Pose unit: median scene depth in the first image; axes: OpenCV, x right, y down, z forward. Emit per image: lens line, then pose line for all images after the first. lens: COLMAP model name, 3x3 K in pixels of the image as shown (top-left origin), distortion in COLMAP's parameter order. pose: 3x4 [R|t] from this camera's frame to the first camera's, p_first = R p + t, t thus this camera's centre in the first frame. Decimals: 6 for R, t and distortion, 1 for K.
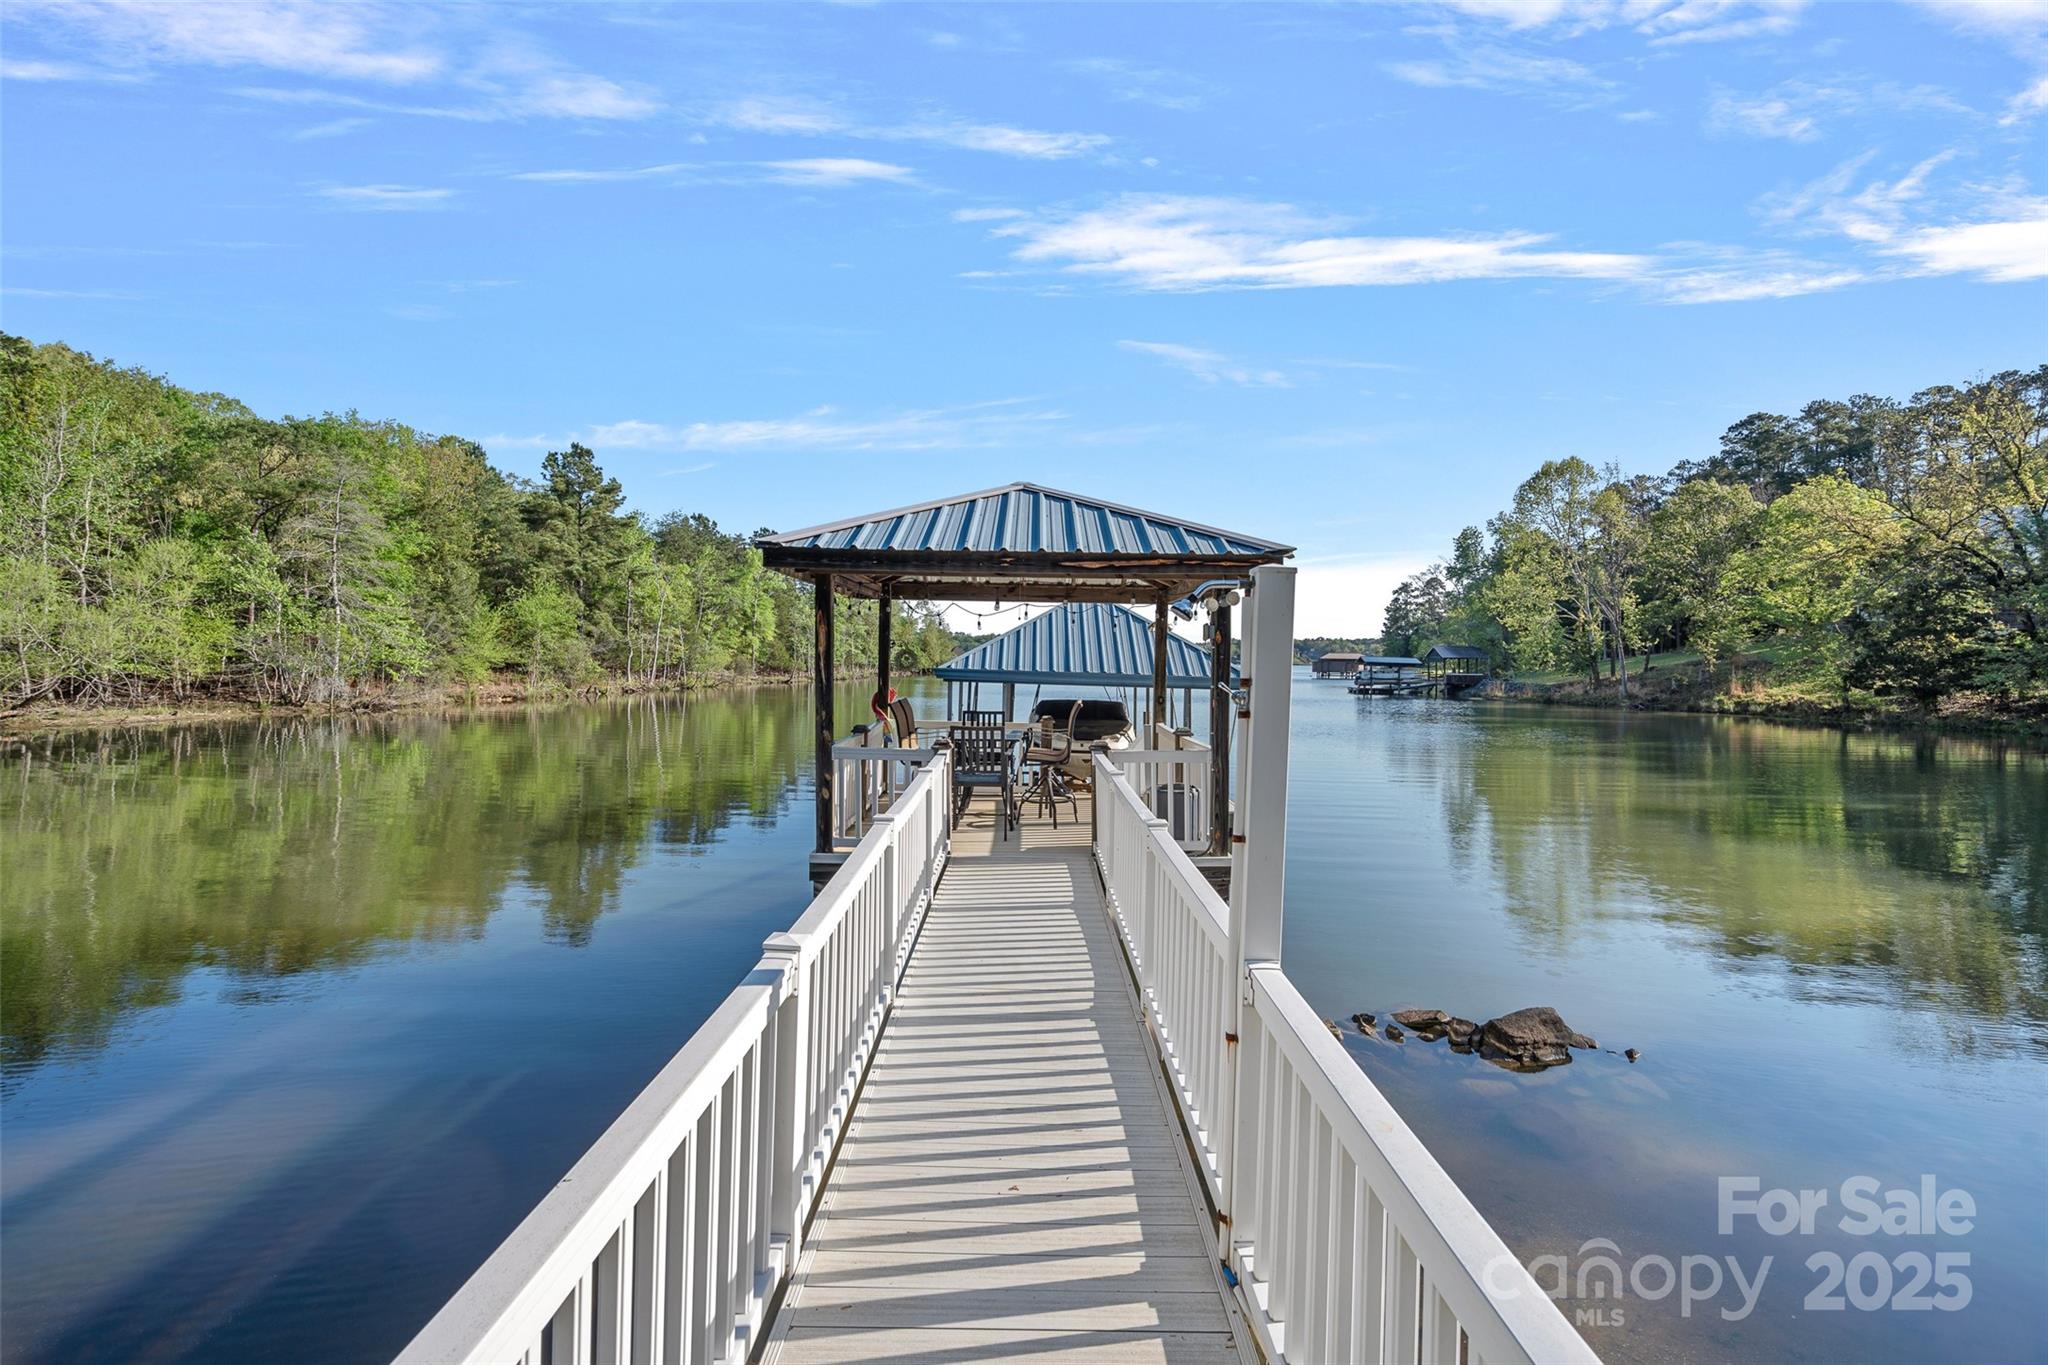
lens RADIAL K [[957.3, 0, 1024.0], [0, 957.3, 682.5], [0, 0, 1]] dist [-0.003661, 0.000356]
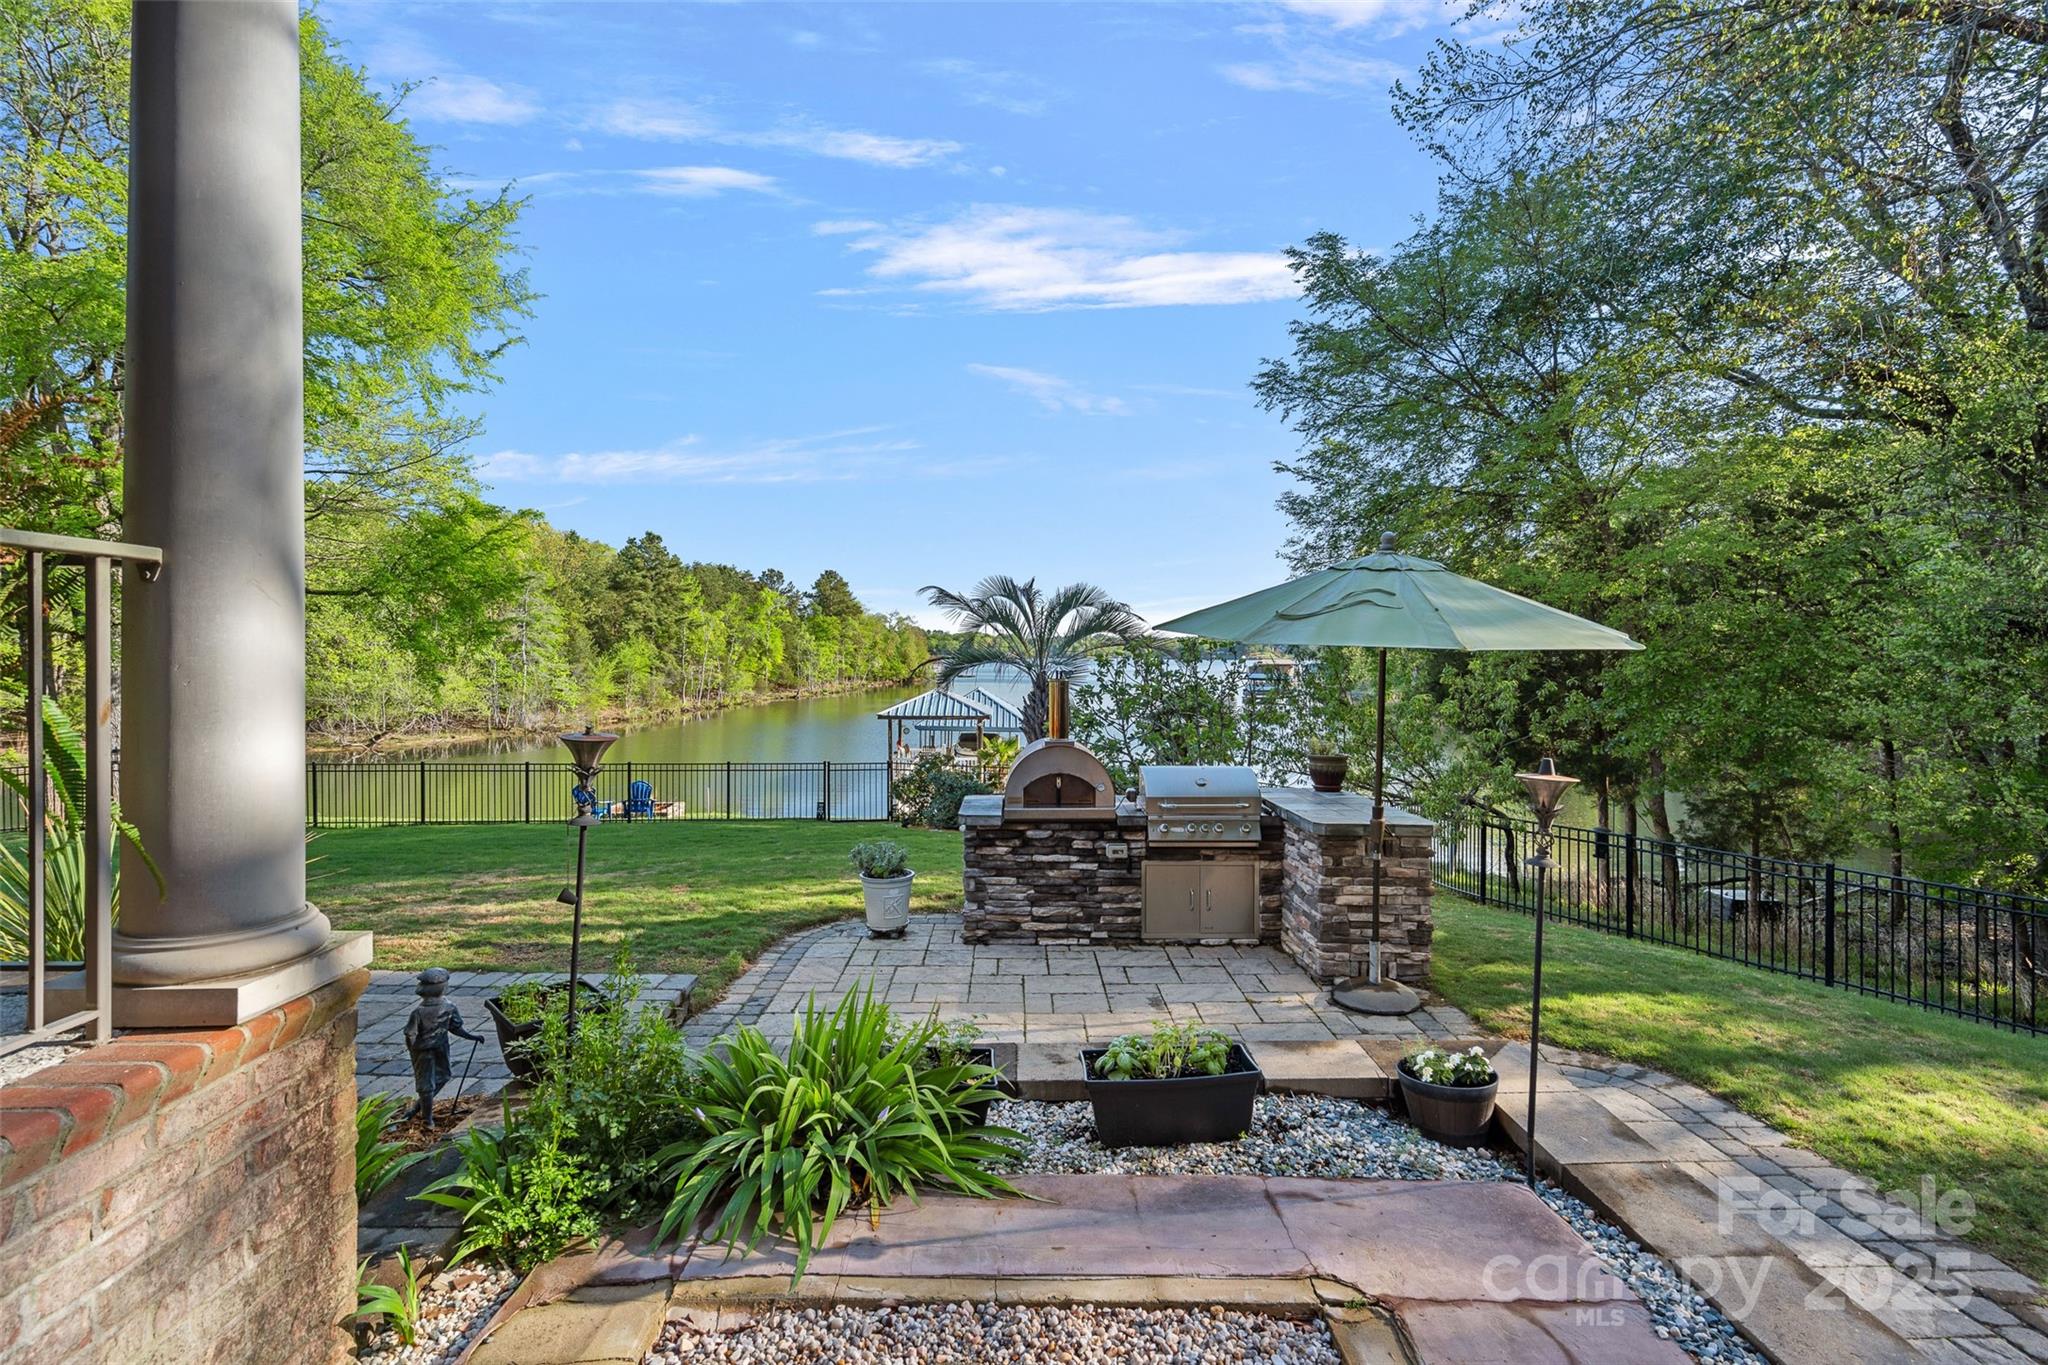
lens RADIAL K [[960.2, 0, 1029.3], [0, 960.2, 670.7], [0, 0, 1]] dist [-0.002644, -0.000024]
pose [[0.999597, -0.008734, 0.027000, 0.035449], [0.008947, 0.999930, -0.007783, -0.033940], [-0.026931, 0.008021, 0.999605, -0.379638]]
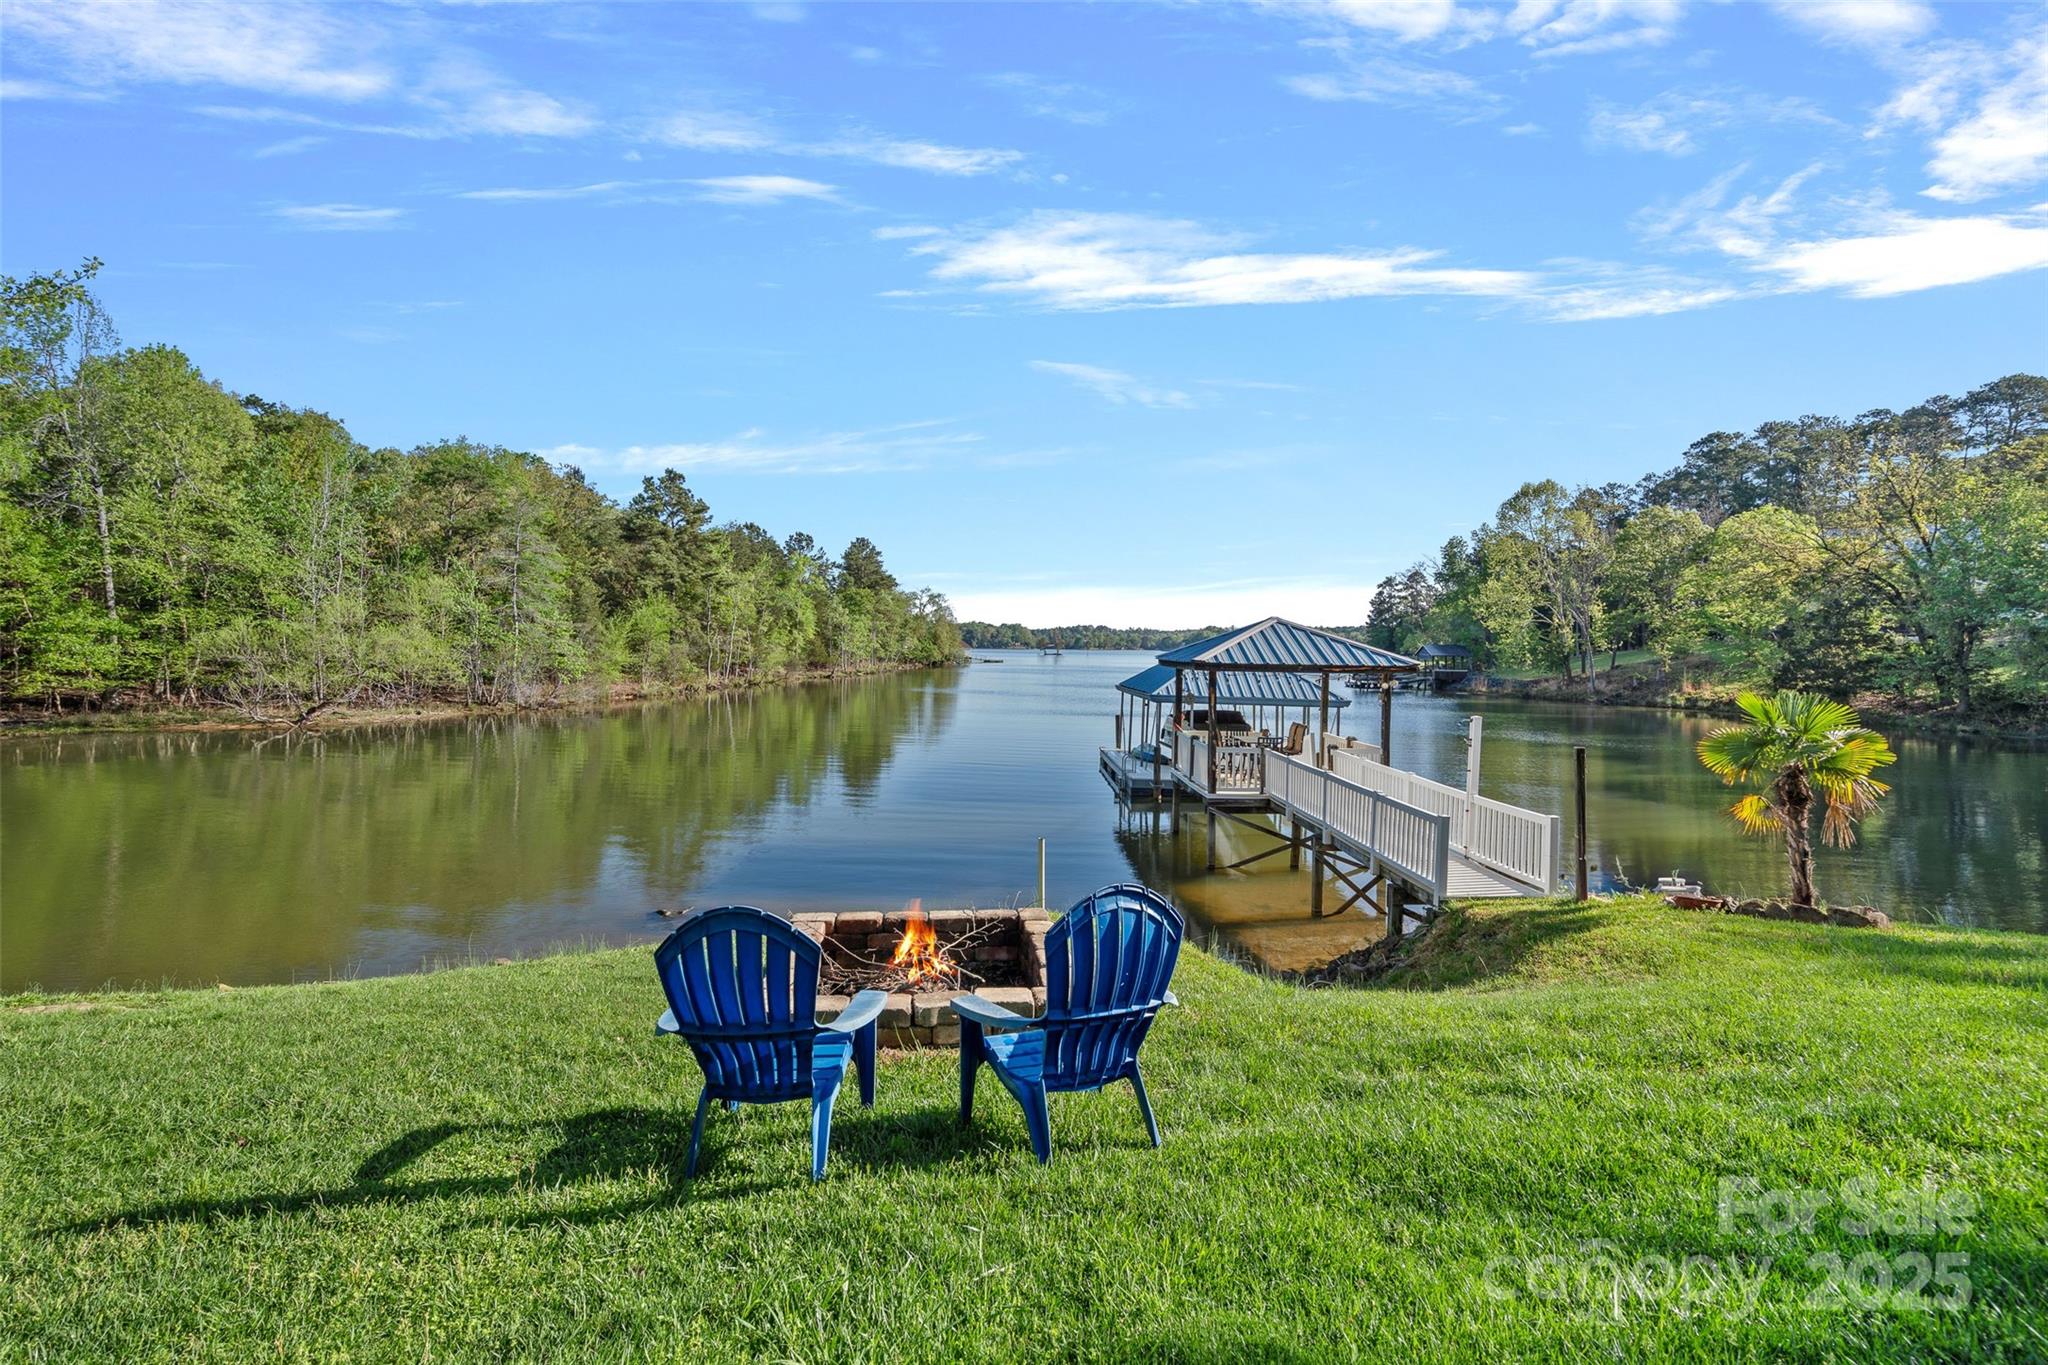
lens RADIAL K [[963.0, 0, 1021.5], [0, 963.0, 676.7], [0, 0, 1]] dist [-0.000538, -0.000497]
pose [[0.999811, -0.000104, 0.019426, -0.076750], [-0.000038, 0.999973, 0.007311, -0.013118], [-0.019426, -0.007310, 0.999785, -0.138191]]
